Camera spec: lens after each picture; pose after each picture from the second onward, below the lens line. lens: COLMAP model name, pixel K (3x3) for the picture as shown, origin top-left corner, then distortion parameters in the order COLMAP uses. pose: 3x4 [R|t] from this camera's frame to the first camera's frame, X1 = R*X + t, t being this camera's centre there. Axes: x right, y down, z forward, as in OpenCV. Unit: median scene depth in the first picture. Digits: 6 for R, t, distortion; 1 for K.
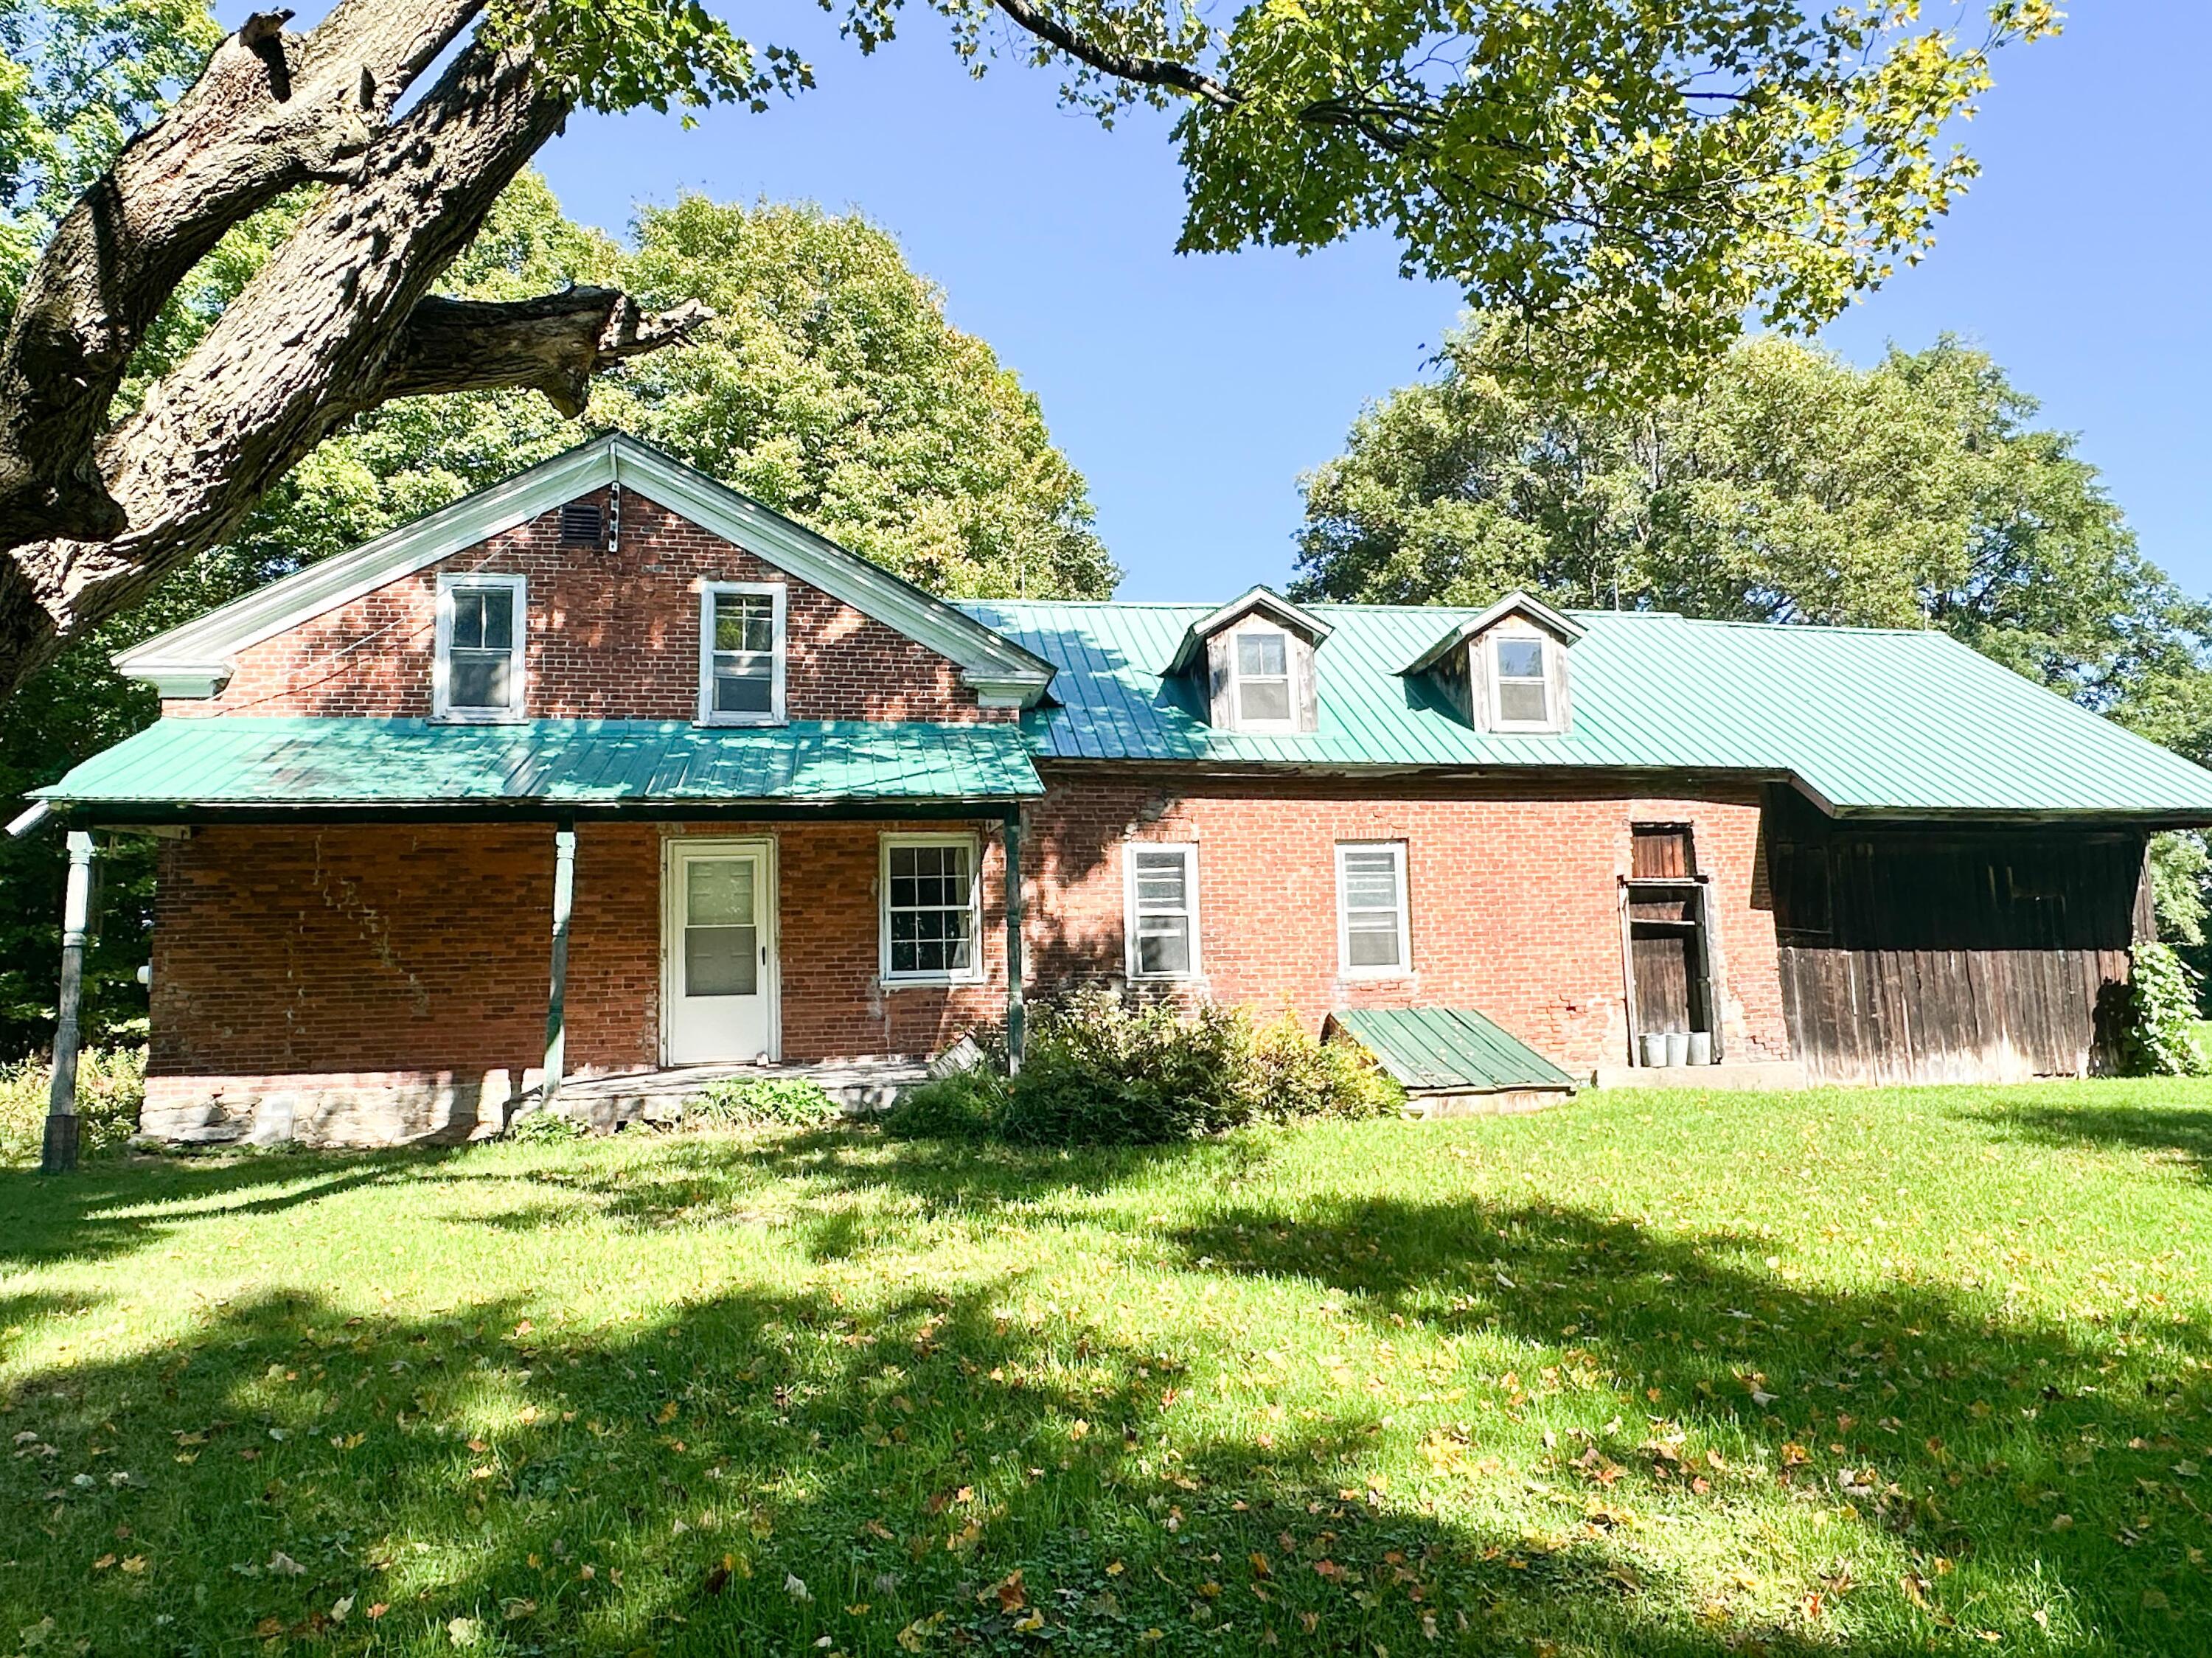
lens RADIAL K [[1355.9, 0, 1072.1], [0, 1355.9, 837.5], [0, 0, 1]] dist [-0.002080, -0.003071]
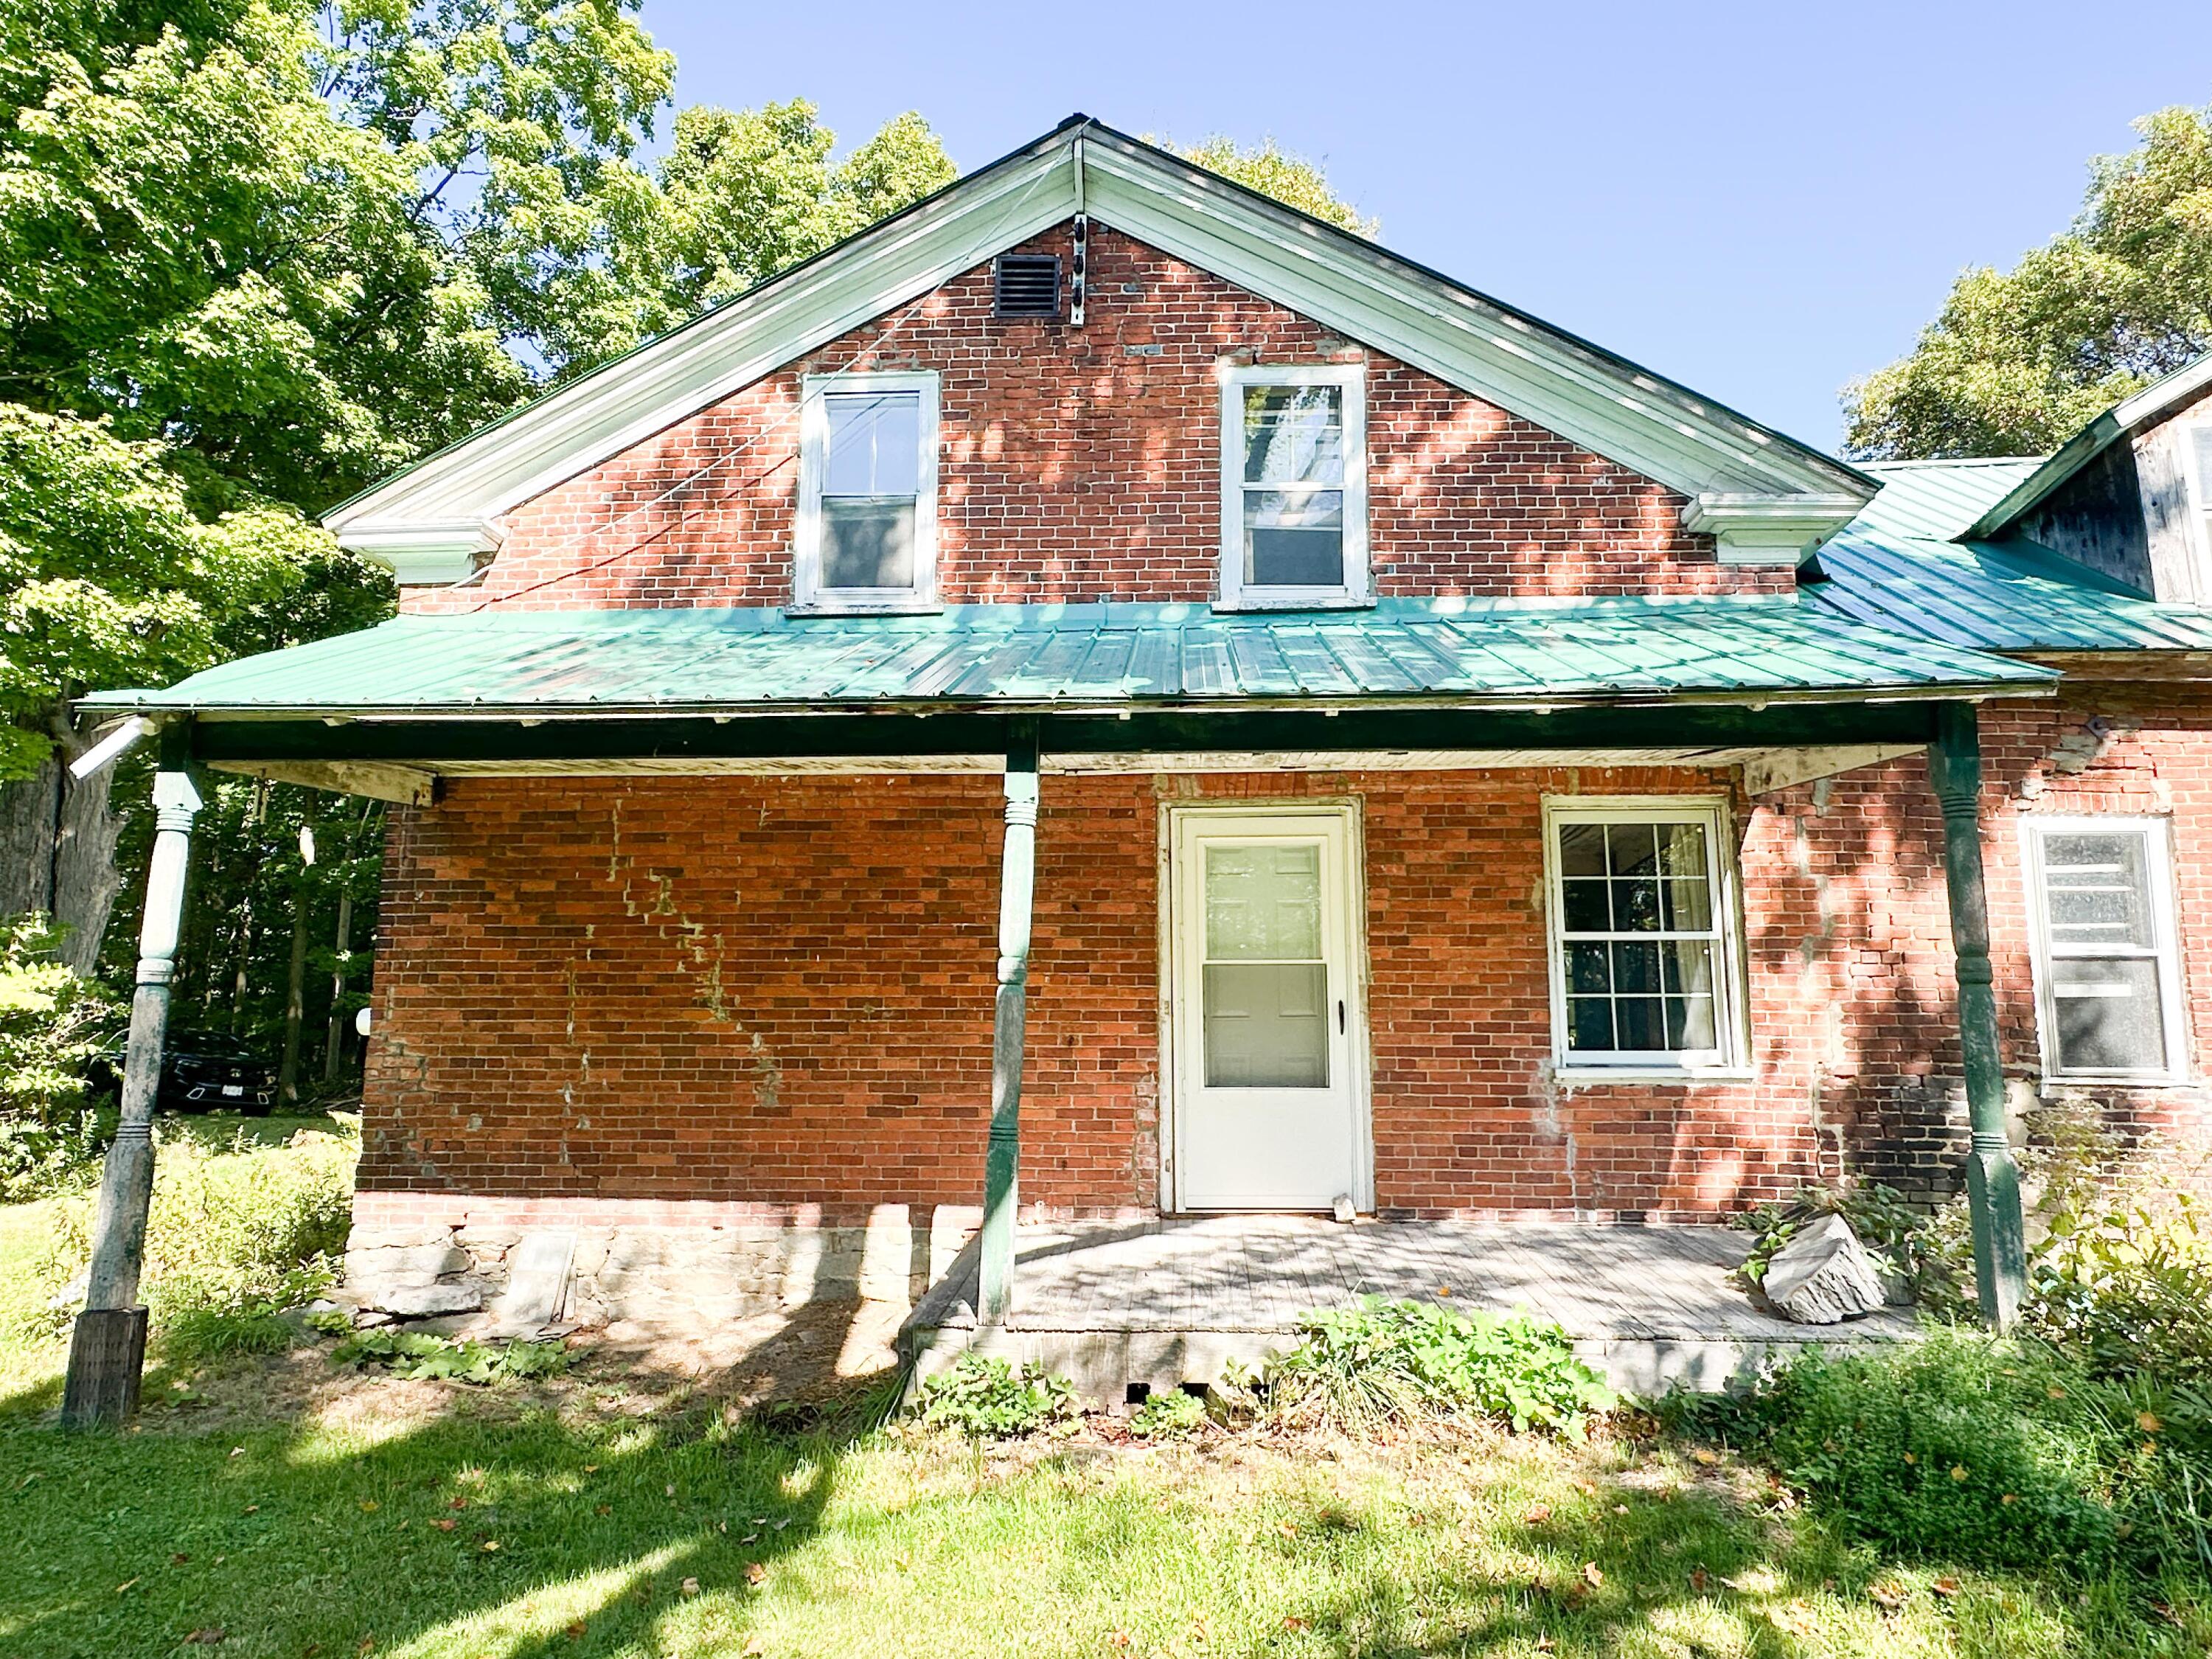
lens RADIAL K [[1356.0, 0, 1104.9], [0, 1356.0, 832.6], [0, 0, 1]] dist [-0.002080, -0.003071]
pose [[0.969930, -0.002019, -0.243377, -0.186788], [-0.002720, 0.999813, -0.019135, 0.022893], [0.243370, 0.019221, 0.969743, 0.439913]]
